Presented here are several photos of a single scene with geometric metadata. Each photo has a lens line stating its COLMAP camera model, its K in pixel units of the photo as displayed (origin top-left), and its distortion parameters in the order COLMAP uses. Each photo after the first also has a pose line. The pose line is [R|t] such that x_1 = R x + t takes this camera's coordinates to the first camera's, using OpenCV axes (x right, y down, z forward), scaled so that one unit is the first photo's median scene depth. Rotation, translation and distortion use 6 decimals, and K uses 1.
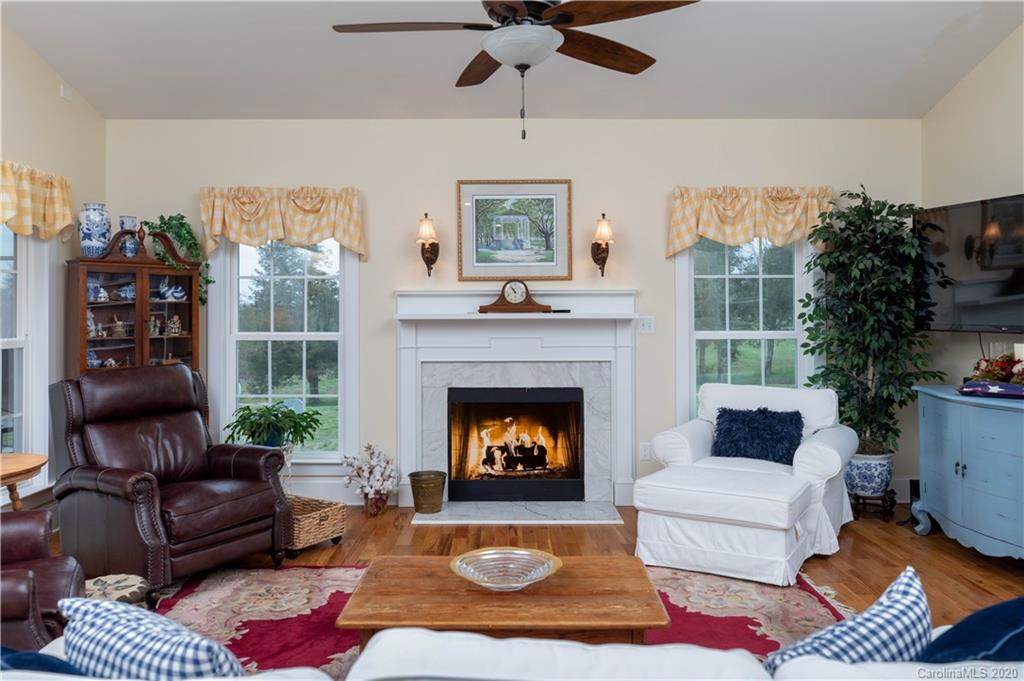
lens RADIAL K [[760.6, 0, 508.5], [0, 760.6, 302.3], [0, 0, 1]] dist [0.002289, 0.003899]
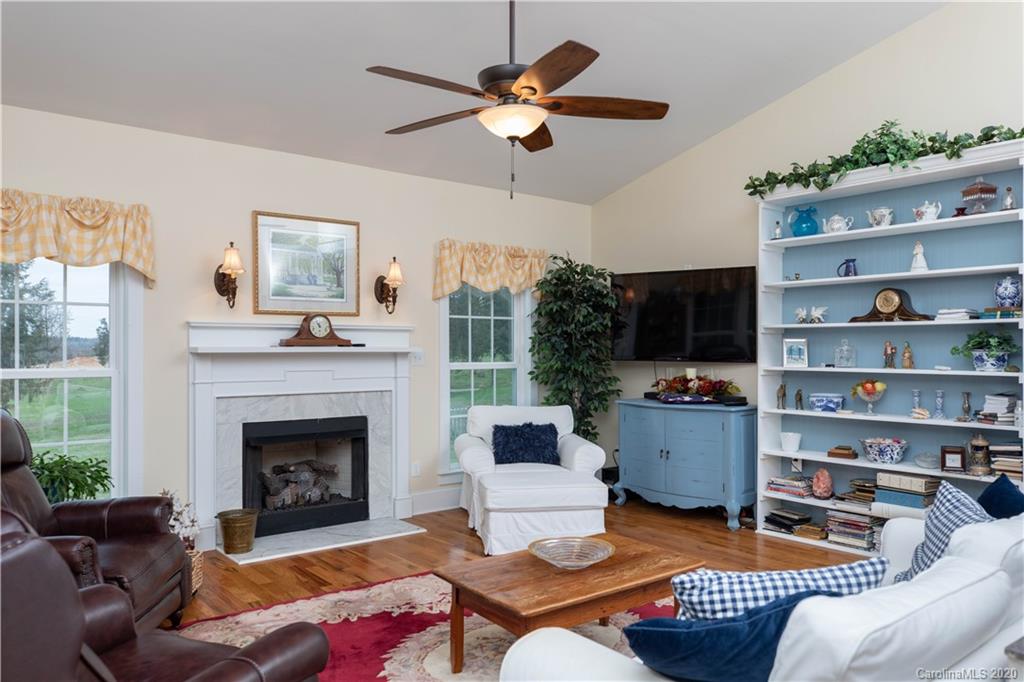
lens RADIAL K [[721.8, 0, 513.9], [0, 721.8, 348.1], [0, 0, 1]] dist [0.001009, -0.004189]
pose [[0.791259, 0.003454, 0.611471, -0.374401], [-0.012088, 0.999877, 0.009994, 0.003003], [-0.611361, -0.015299, 0.791204, 0.061198]]
